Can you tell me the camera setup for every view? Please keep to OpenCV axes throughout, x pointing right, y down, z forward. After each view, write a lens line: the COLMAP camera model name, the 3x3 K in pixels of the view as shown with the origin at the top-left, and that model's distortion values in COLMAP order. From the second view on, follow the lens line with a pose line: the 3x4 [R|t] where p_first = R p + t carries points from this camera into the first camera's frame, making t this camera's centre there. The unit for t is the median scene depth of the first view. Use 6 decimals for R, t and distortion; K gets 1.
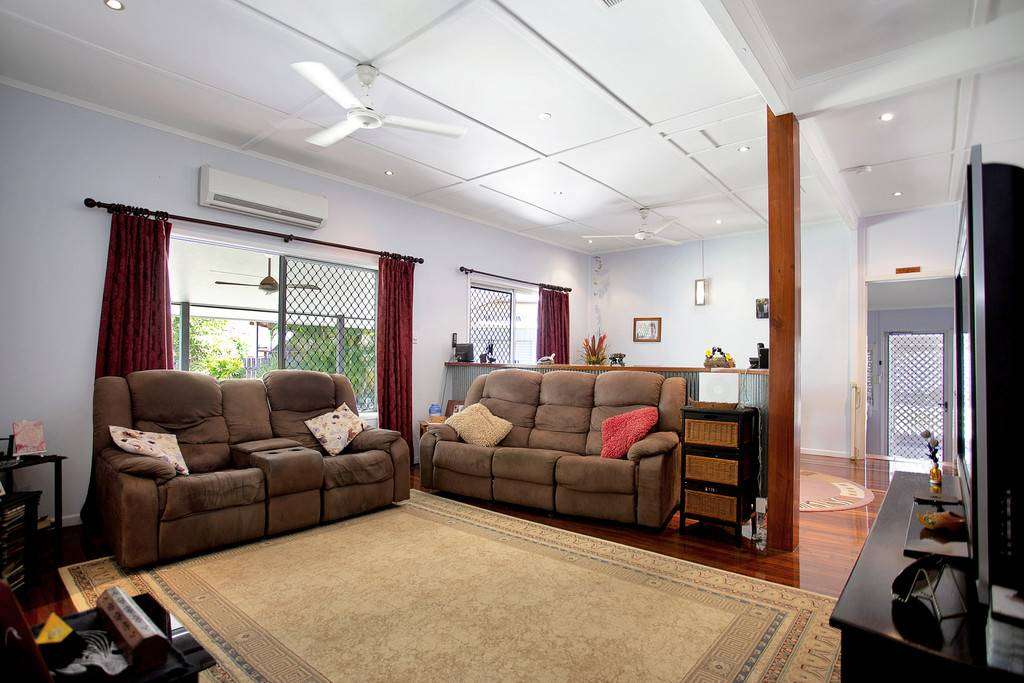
lens RADIAL K [[504.7, 0, 542.5], [0, 504.7, 344.7], [0, 0, 1]] dist [0.002167, 0.000531]
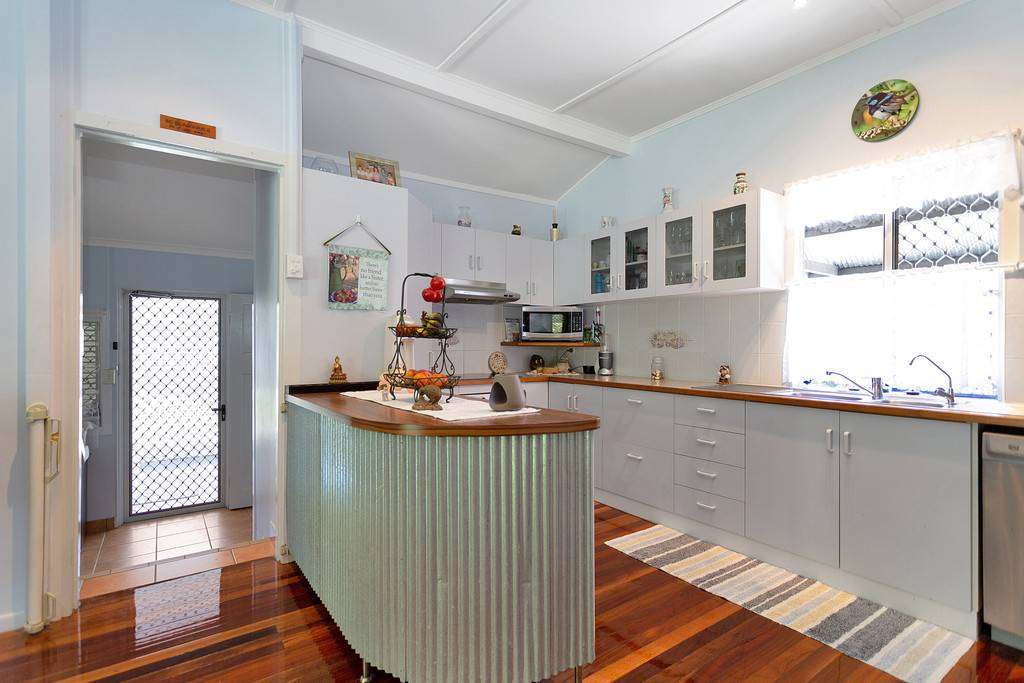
lens RADIAL K [[504.7, 0, 507.8], [0, 504.7, 346.1], [0, 0, 1]] dist [0.002167, 0.000531]
pose [[0.309773, -0.015452, 0.950685, 0.346092], [-0.021788, 0.999490, 0.023344, 0.017709], [-0.950561, -0.027945, 0.309278, 0.527129]]
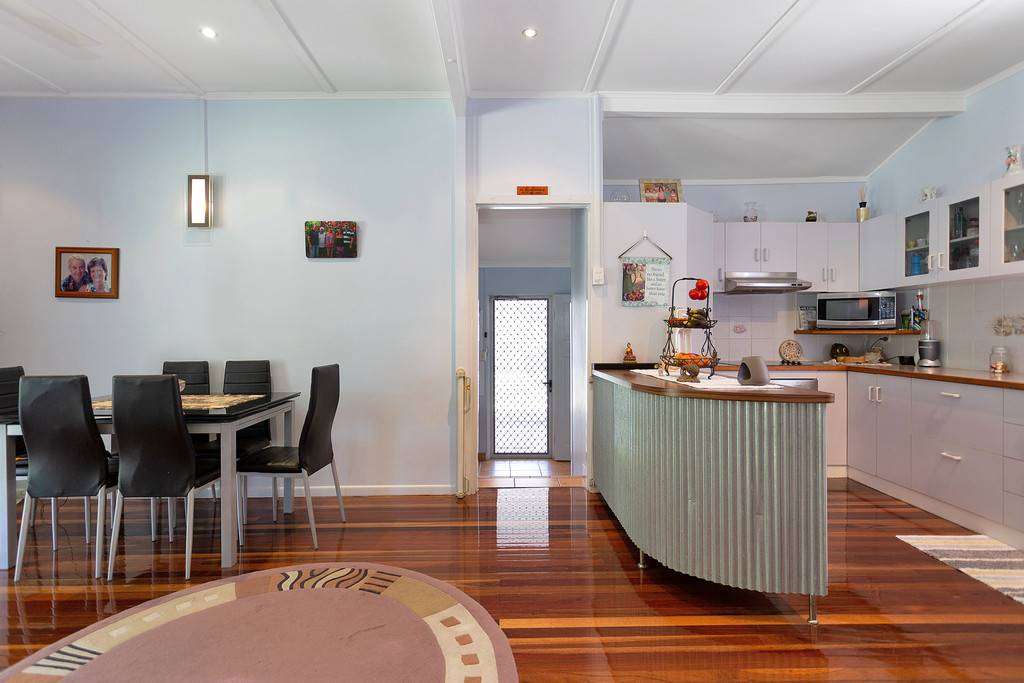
lens RADIAL K [[504.7, 0, 512.3], [0, 504.7, 335.4], [0, 0, 1]] dist [0.002167, 0.000531]
pose [[0.781849, -0.017533, 0.623221, 0.258491], [-0.002857, 0.999493, 0.031703, 0.014379], [-0.623461, -0.026567, 0.781403, 0.439869]]
